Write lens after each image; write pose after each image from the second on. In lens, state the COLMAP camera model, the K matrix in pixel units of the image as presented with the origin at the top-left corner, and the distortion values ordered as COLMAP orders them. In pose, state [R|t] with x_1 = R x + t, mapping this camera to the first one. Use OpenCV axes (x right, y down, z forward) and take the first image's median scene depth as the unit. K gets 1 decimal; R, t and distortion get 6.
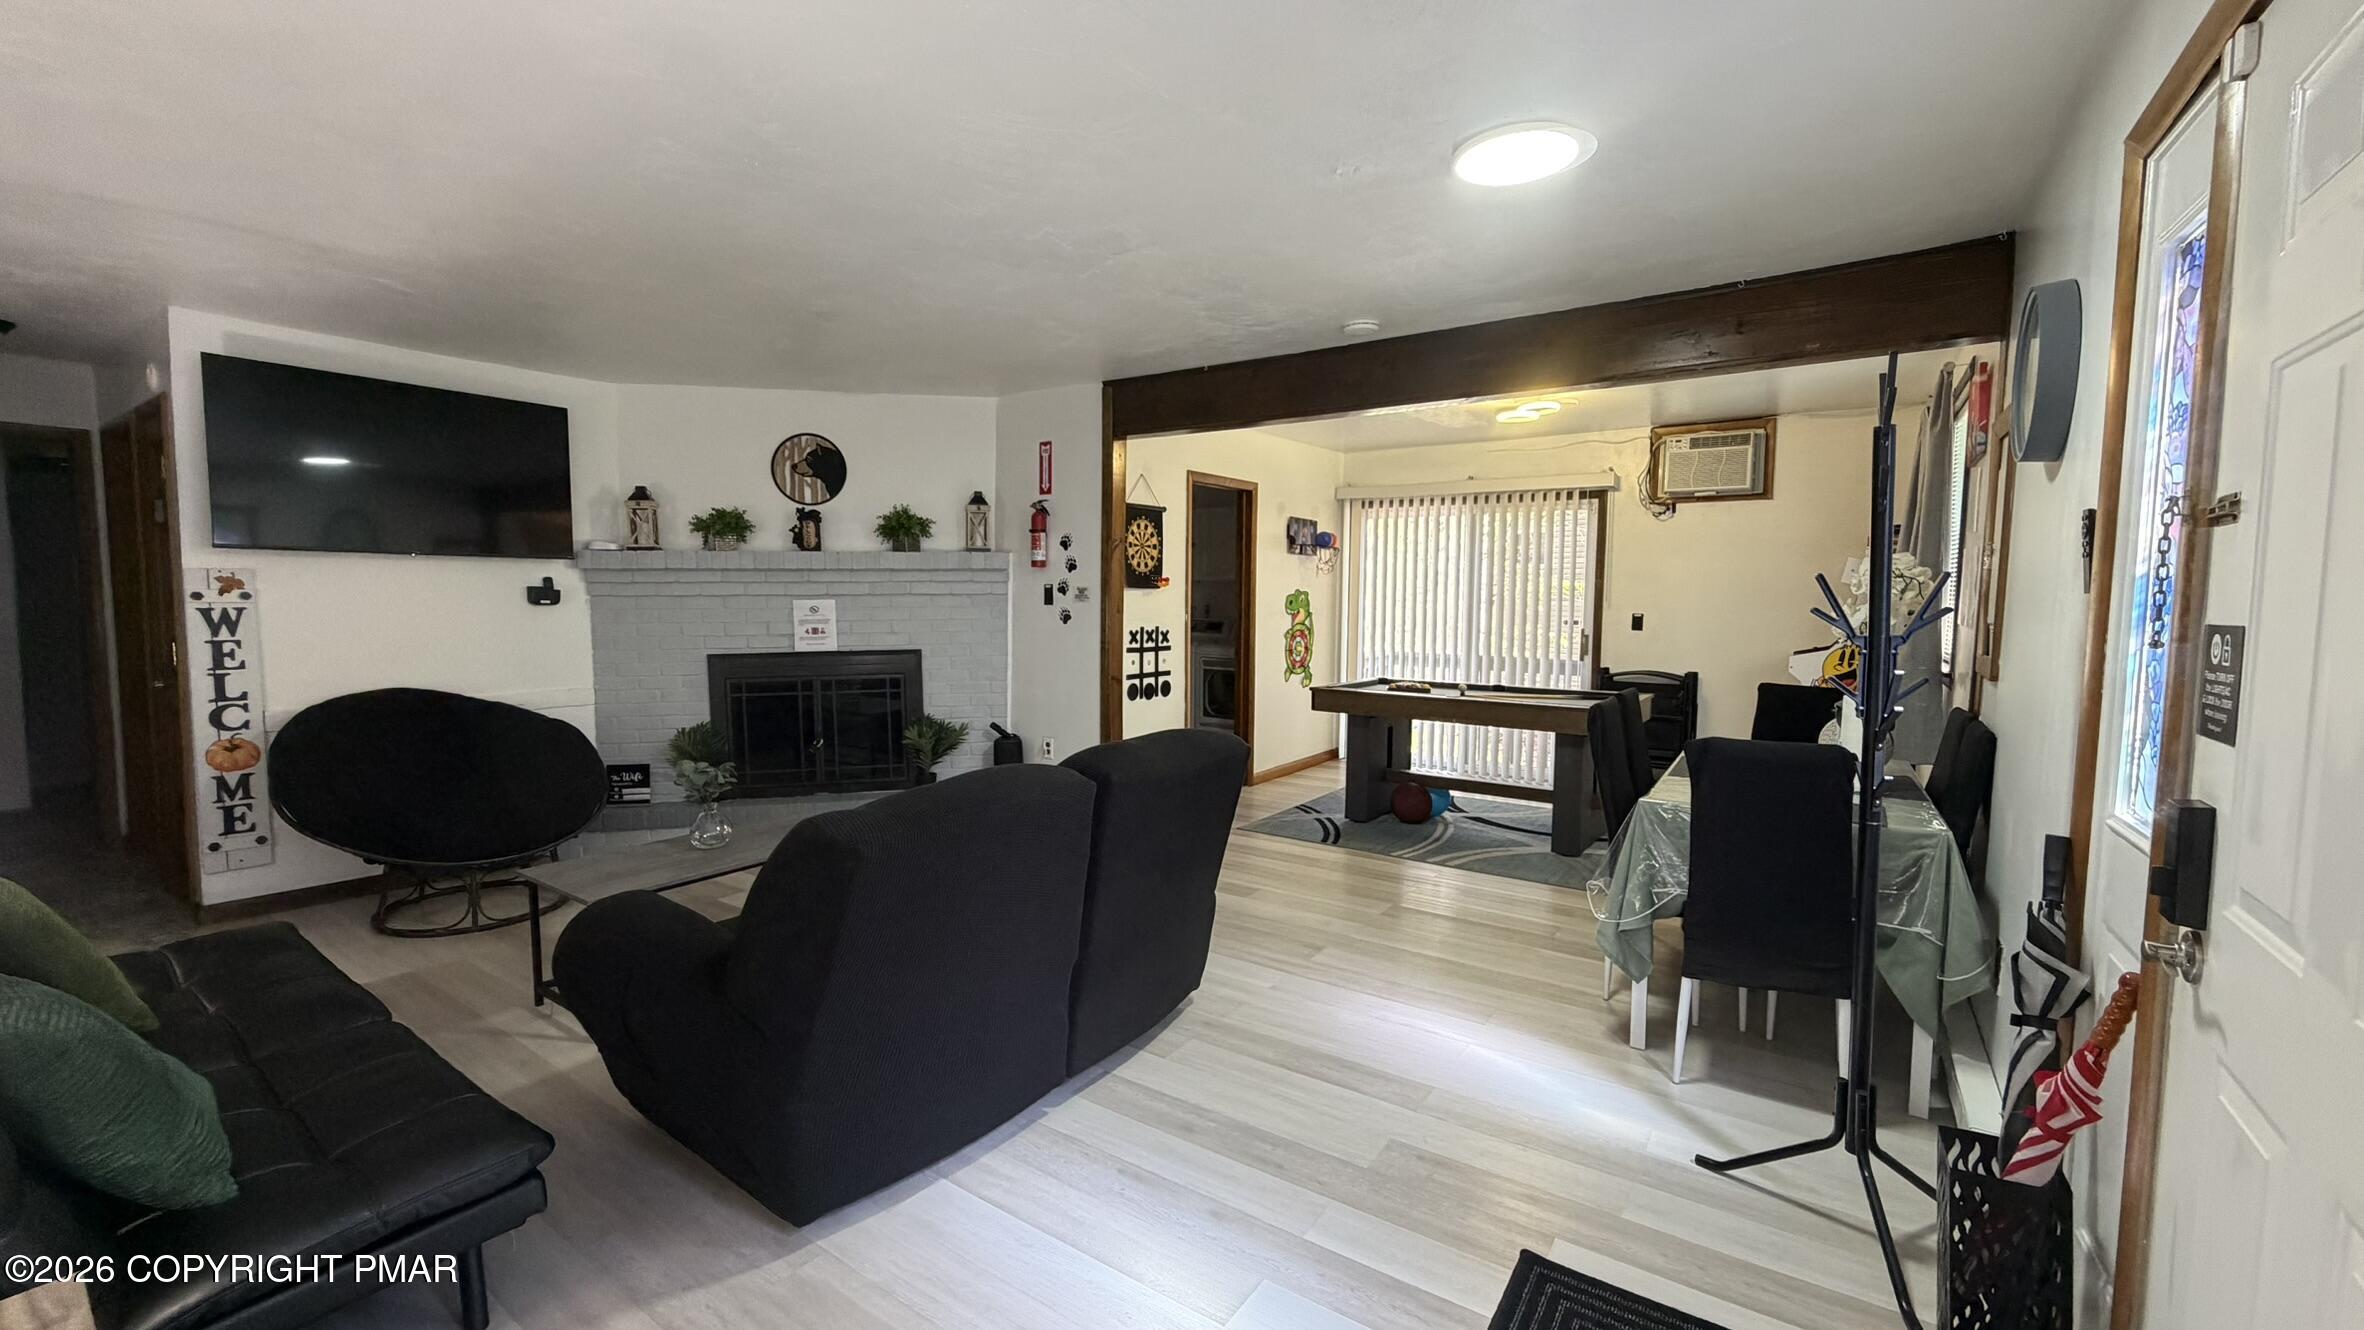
lens RADIAL K [[942.6, 0, 1181.8], [0, 942.6, 666.4], [0, 0, 1]] dist [-0.000690, 0.000009]
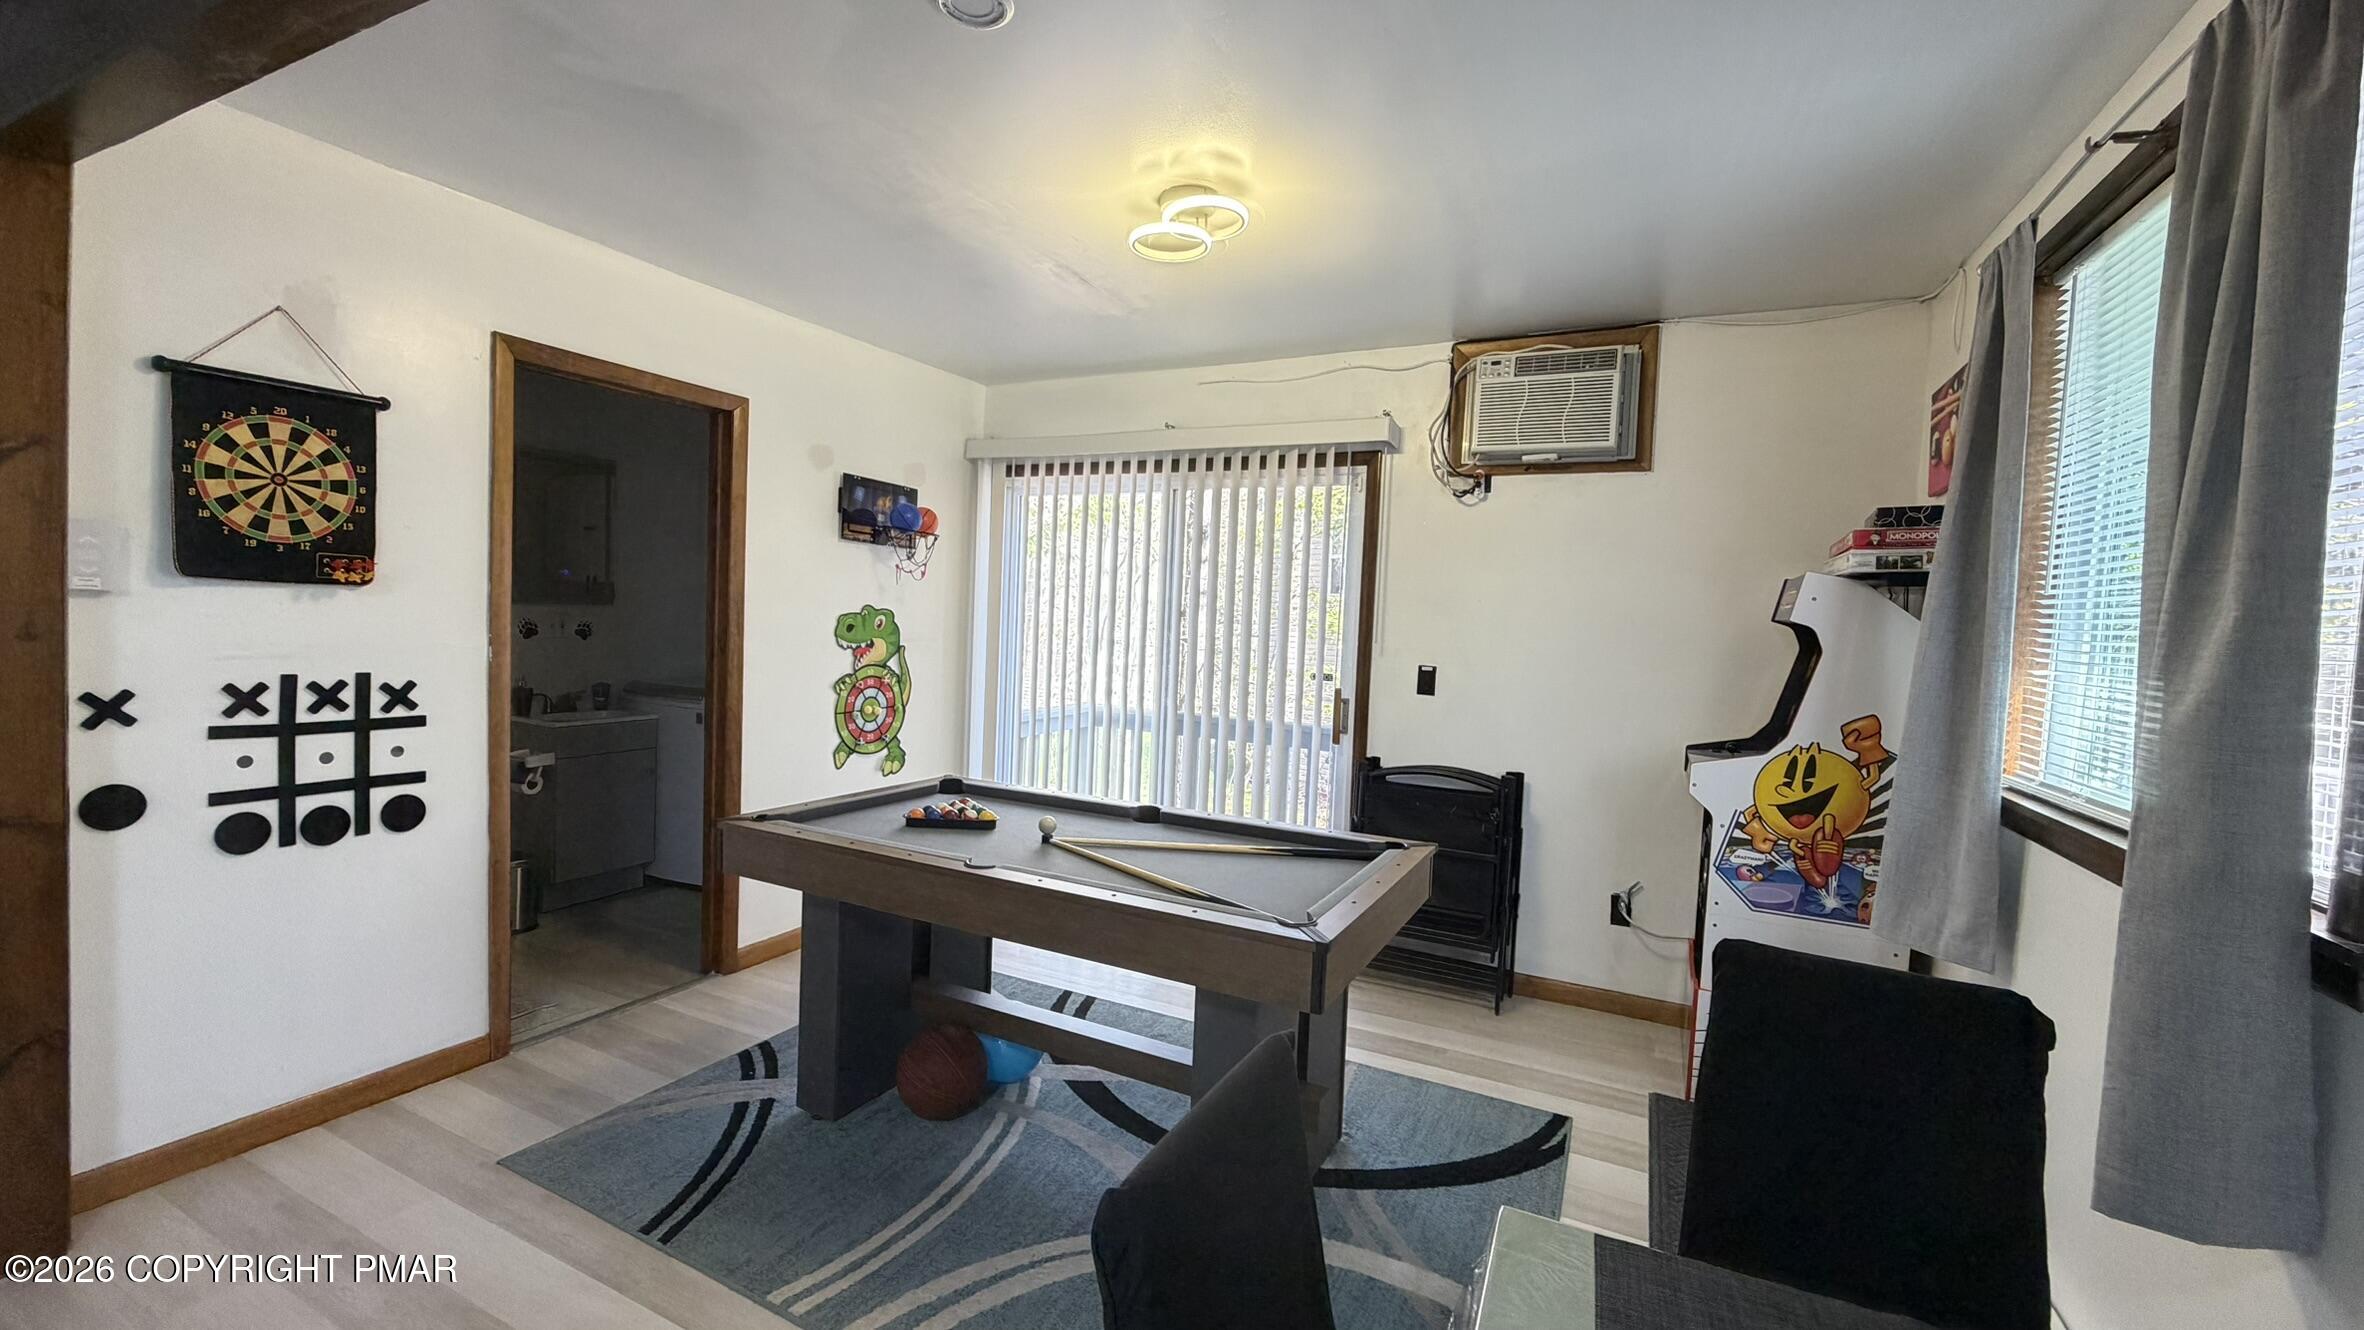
lens RADIAL K [[942.6, 0, 1177.2], [0, 942.6, 665.1], [0, 0, 1]] dist [-0.000690, 0.000009]
pose [[0.987649, 0.025160, 0.154648, 0.250068], [-0.020984, 0.999371, -0.028582, -0.037734], [-0.155270, 0.024983, 0.987556, 0.466416]]
